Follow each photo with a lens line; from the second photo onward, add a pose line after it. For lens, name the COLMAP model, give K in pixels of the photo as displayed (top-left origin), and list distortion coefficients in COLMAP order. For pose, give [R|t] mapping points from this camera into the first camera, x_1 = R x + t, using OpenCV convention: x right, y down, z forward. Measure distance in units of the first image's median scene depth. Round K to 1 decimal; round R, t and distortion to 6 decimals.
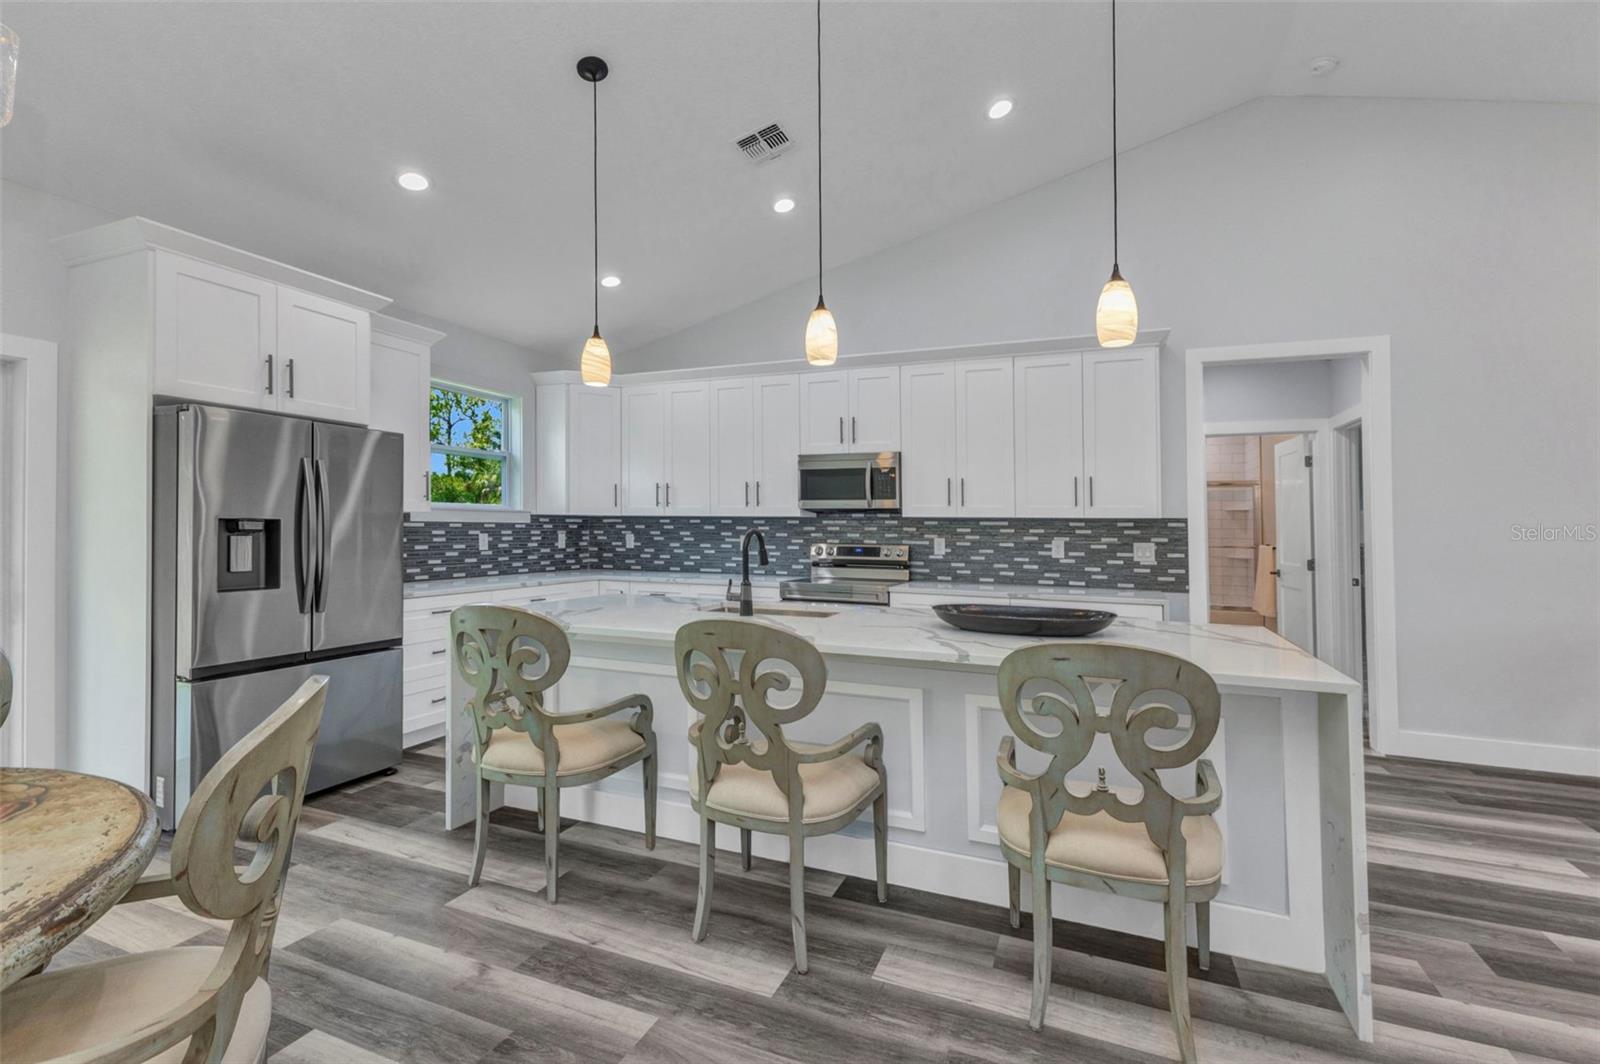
lens RADIAL K [[695.8, 0, 802.1], [0, 695.8, 501.4], [0, 0, 1]] dist [0.014010, 0.000227]
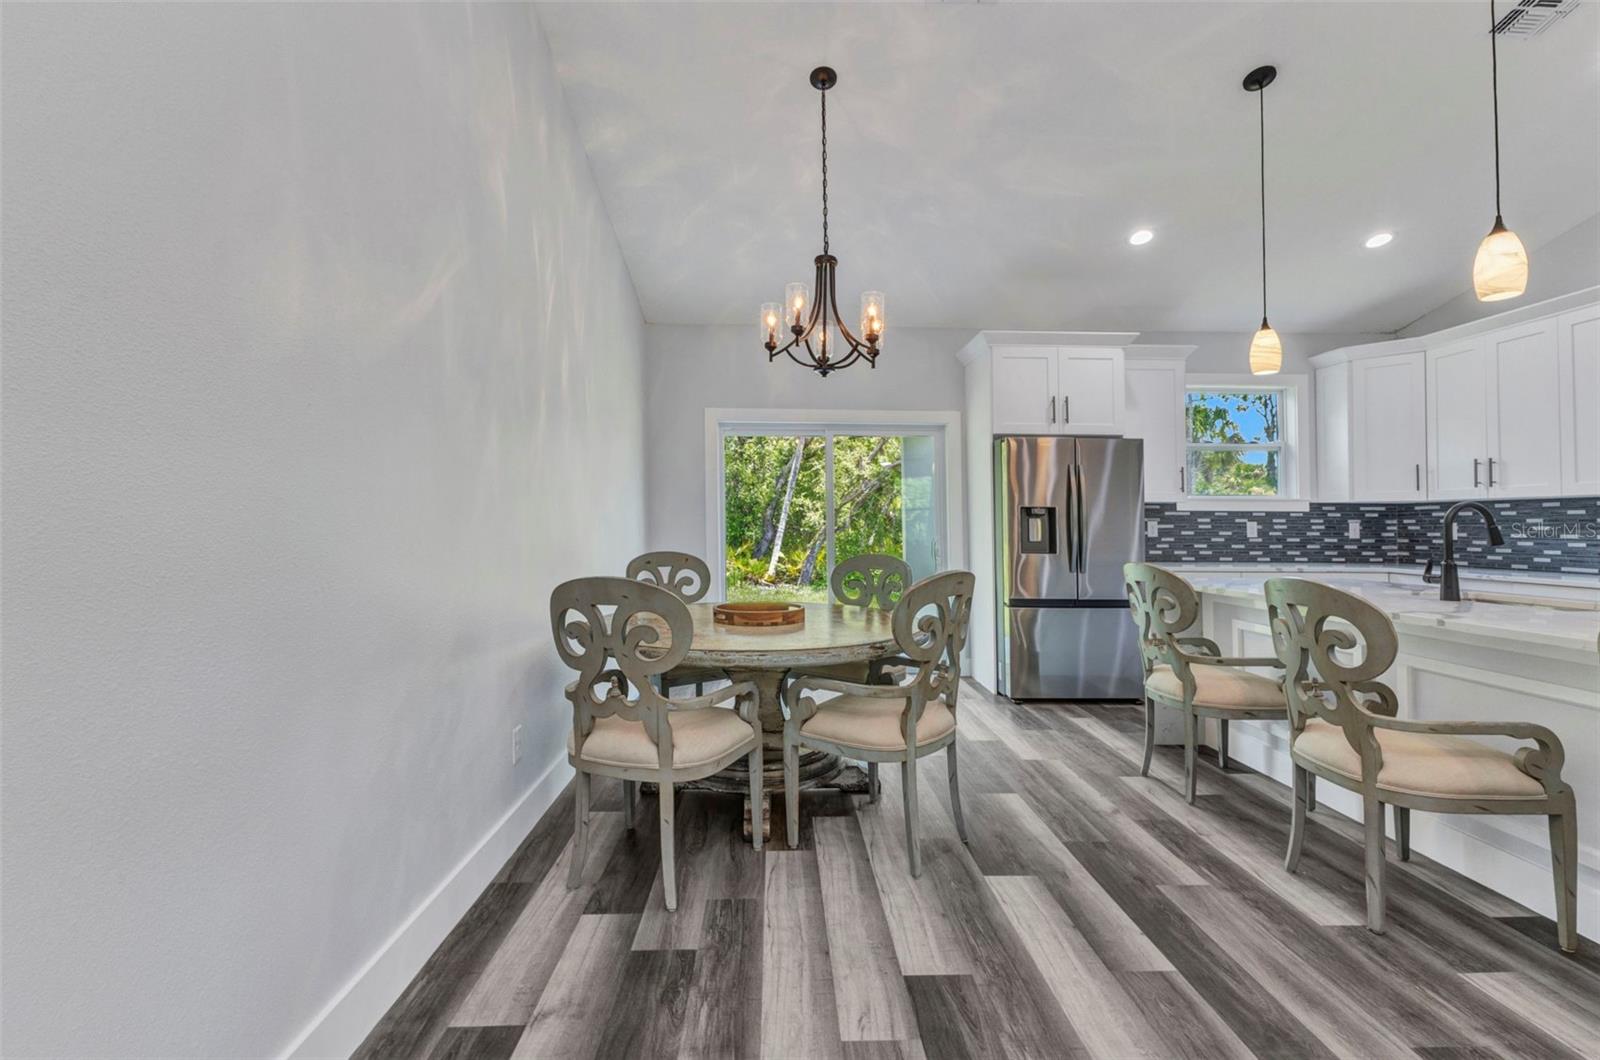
lens RADIAL K [[695.8, 0, 802.1], [0, 695.8, 499.4], [0, 0, 1]] dist [0.014010, 0.000227]
pose [[0.413220, -0.040365, -0.909736, 0.366868], [0.032328, 0.999038, -0.029643, 0.034783], [0.910057, -0.017161, 0.414127, -0.093748]]
